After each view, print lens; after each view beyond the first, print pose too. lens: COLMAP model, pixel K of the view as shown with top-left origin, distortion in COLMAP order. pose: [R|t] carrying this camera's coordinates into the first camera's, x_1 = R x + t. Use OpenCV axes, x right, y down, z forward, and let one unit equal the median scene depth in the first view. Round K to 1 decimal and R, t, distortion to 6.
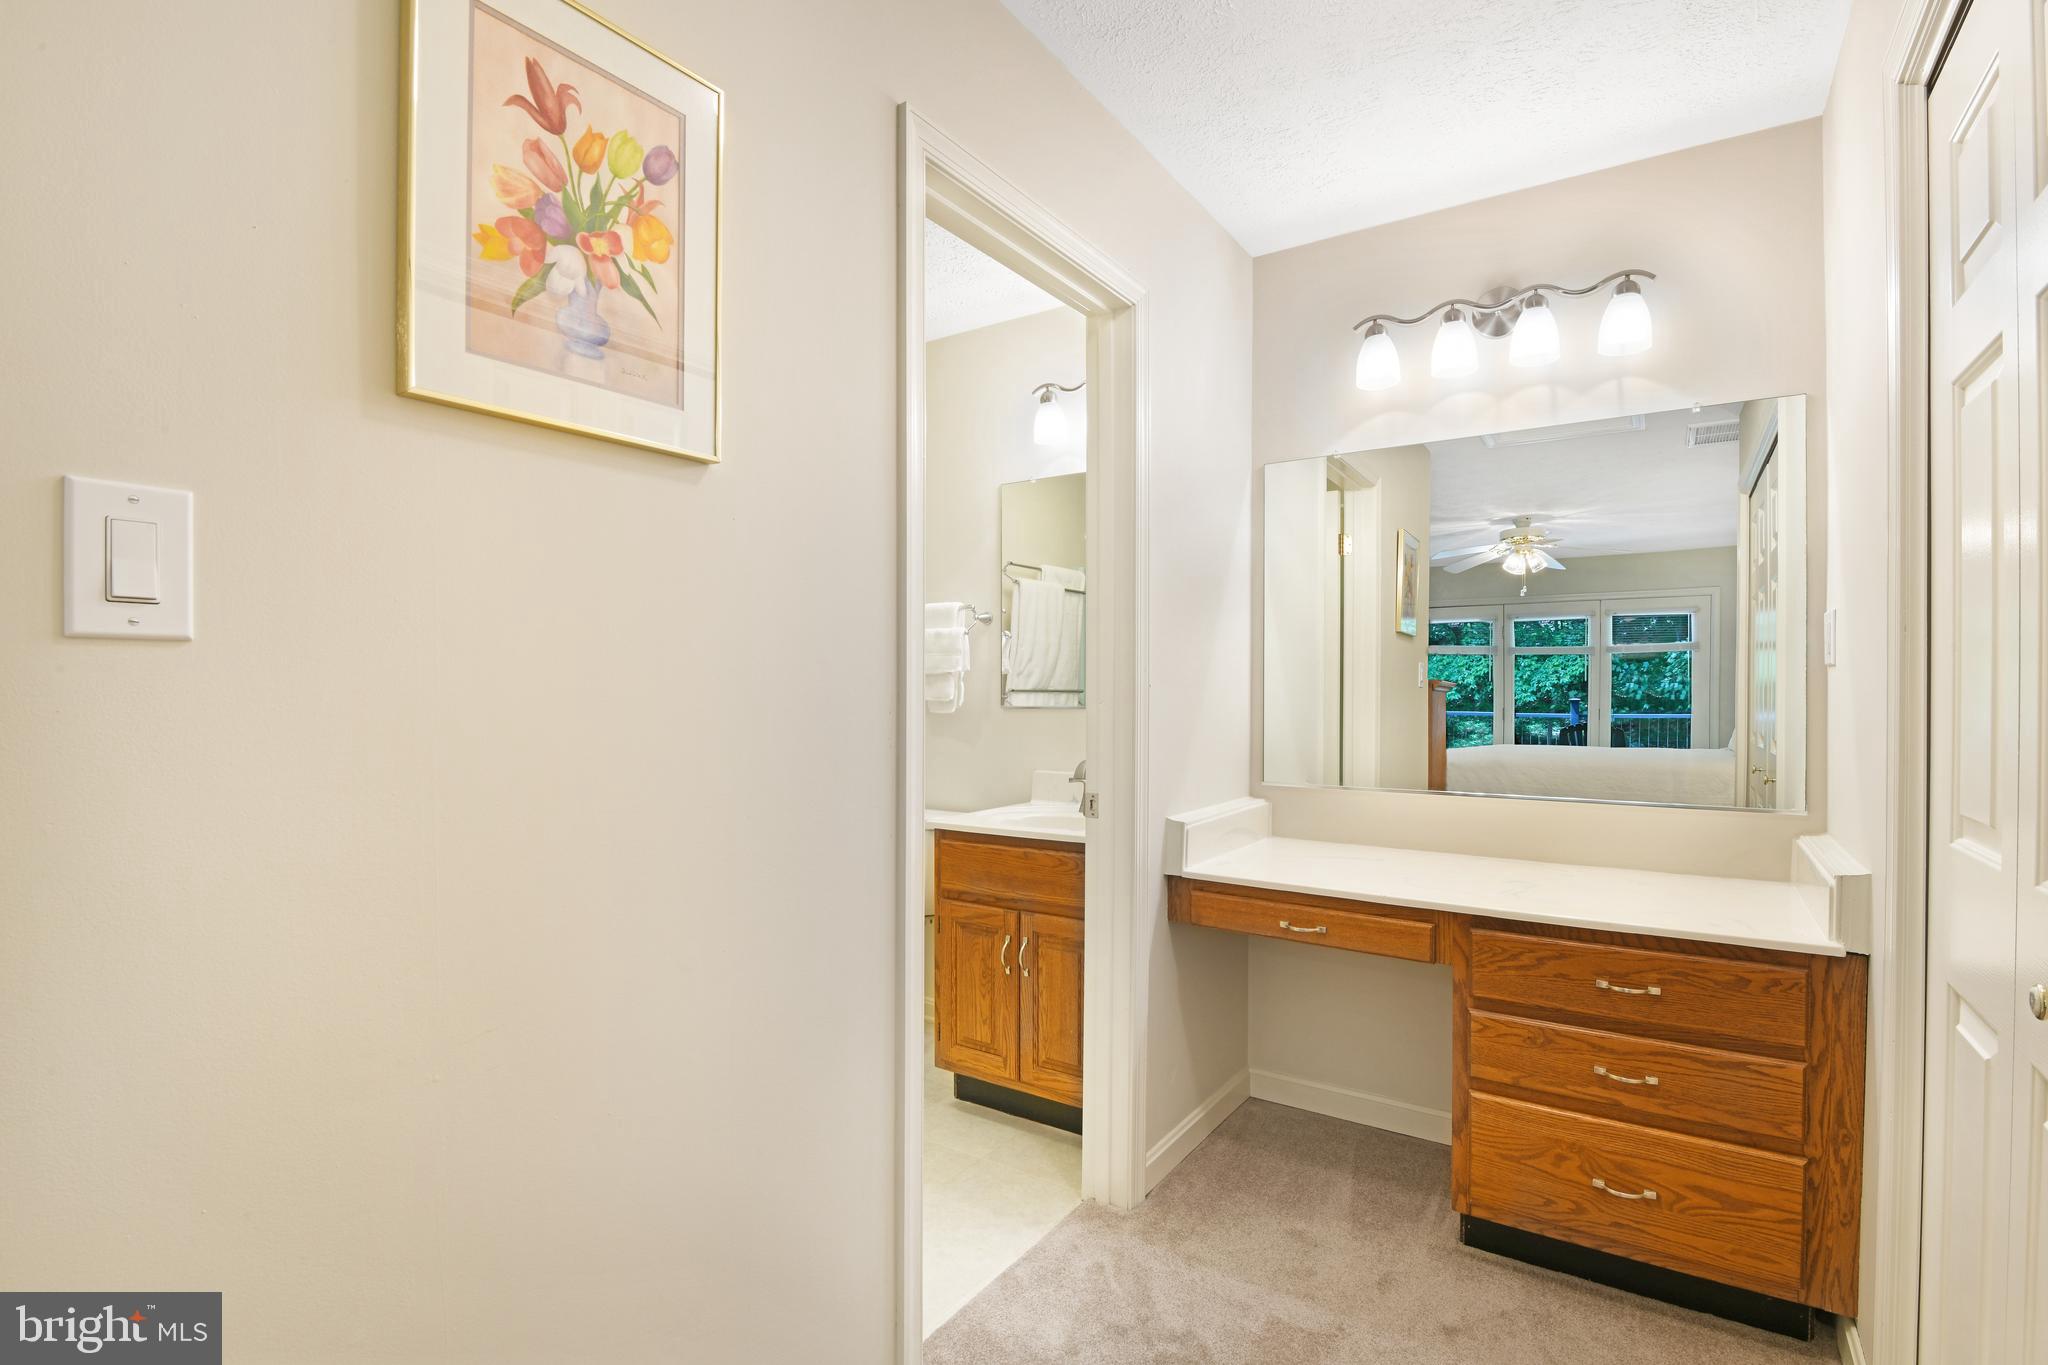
lens RADIAL K [[937.6, 0, 1029.5], [0, 937.6, 690.4], [0, 0, 1]] dist [-0.025678, 0.000045]
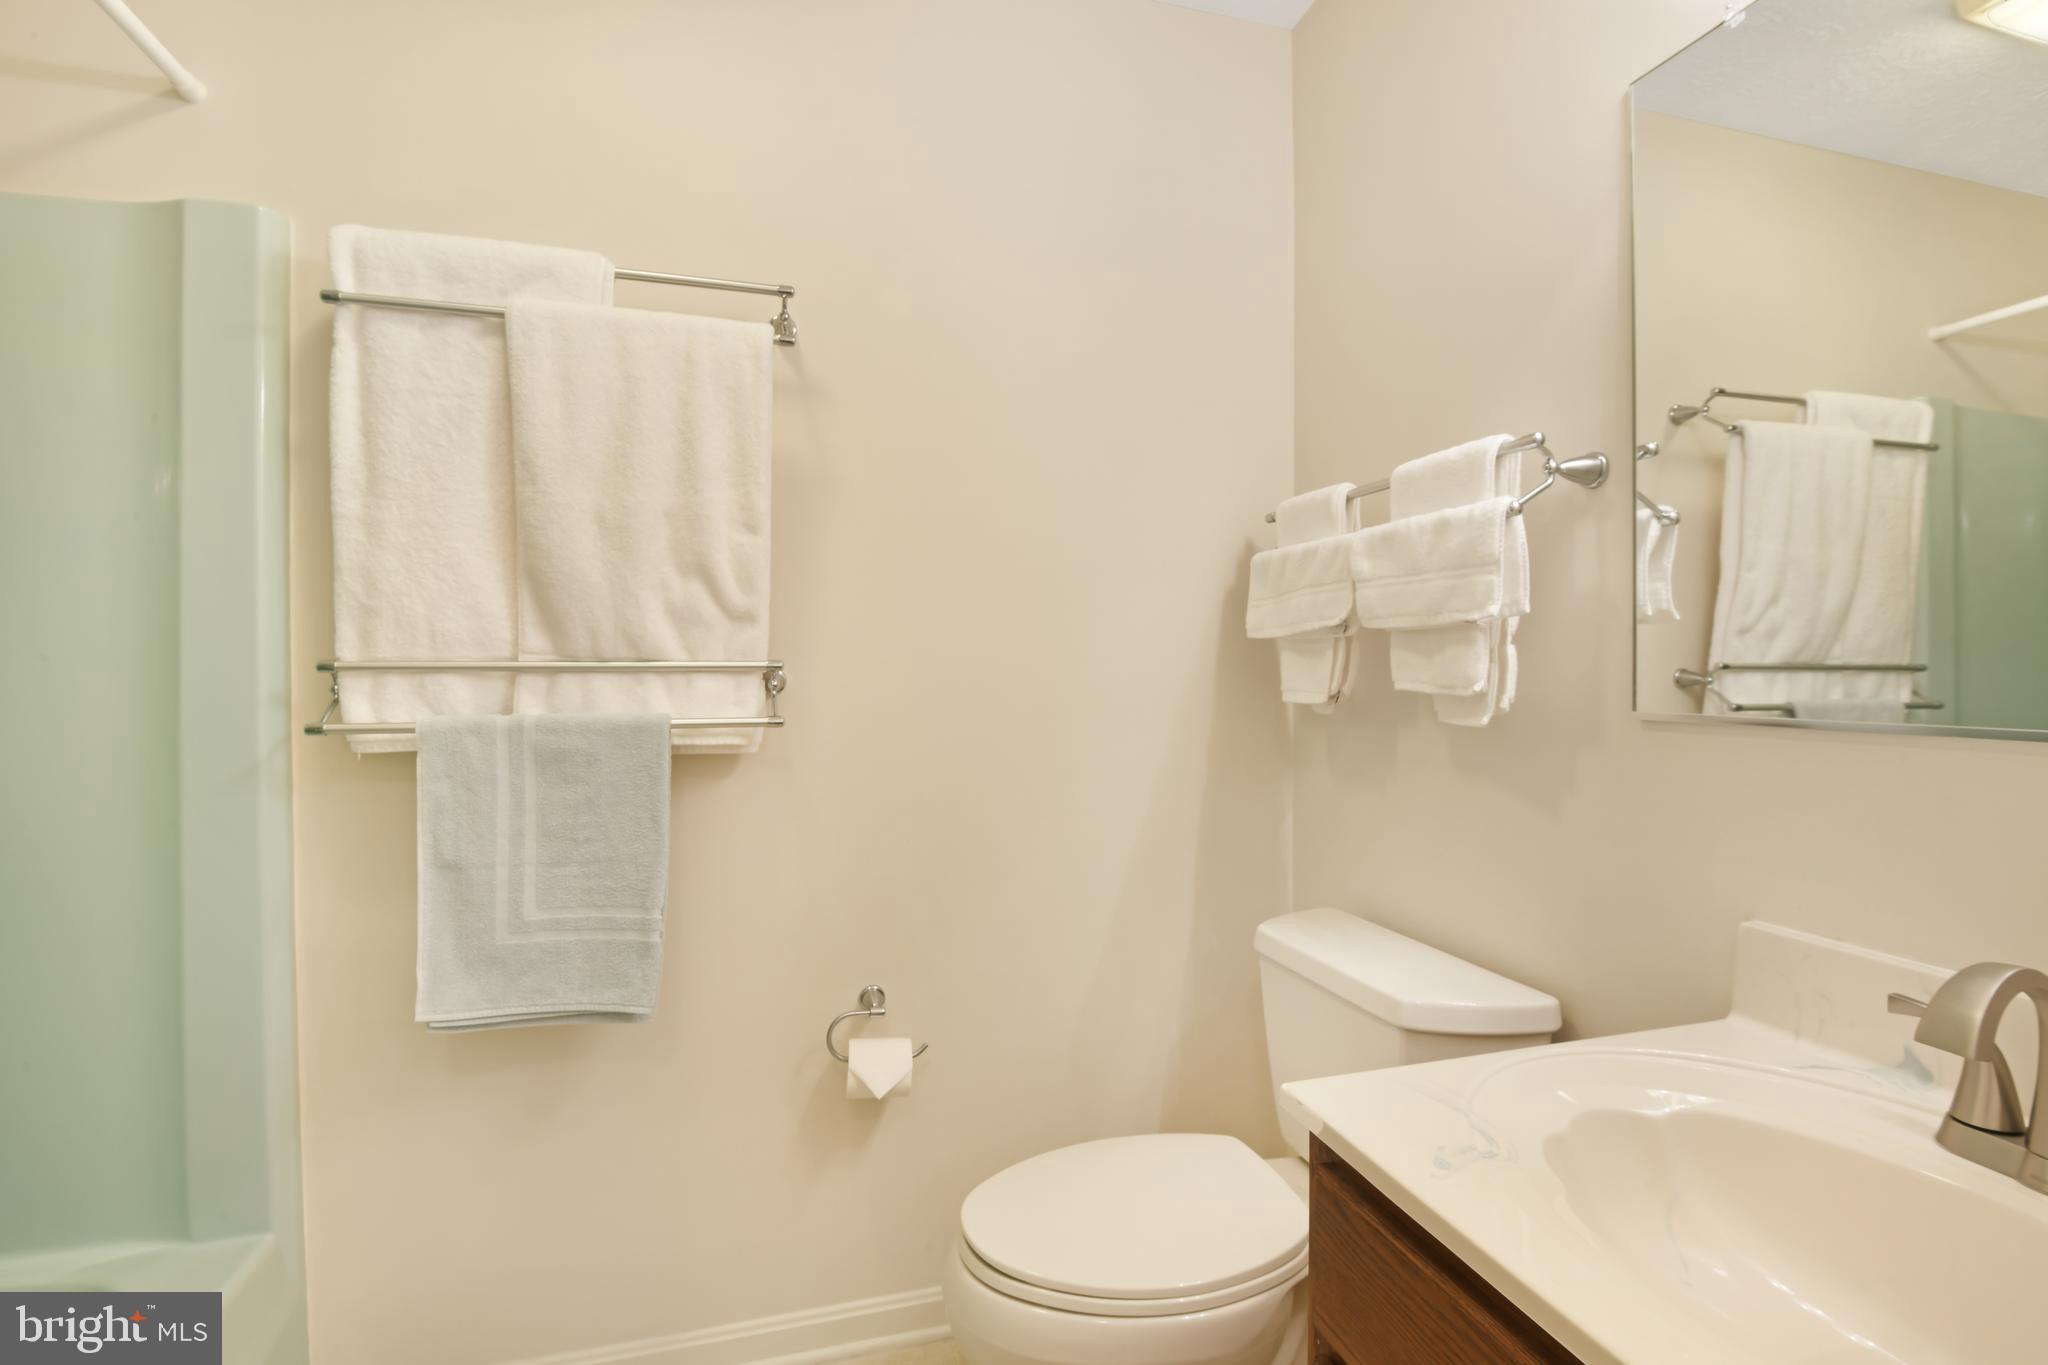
lens RADIAL K [[937.6, 0, 1025.7], [0, 937.6, 677.9], [0, 0, 1]] dist [-0.025678, 0.000045]
pose [[0.758107, 0.002862, -0.652124, 0.016363], [0.004088, 0.999950, 0.009141, -0.000281], [0.652117, -0.009596, 0.758057, 0.405908]]
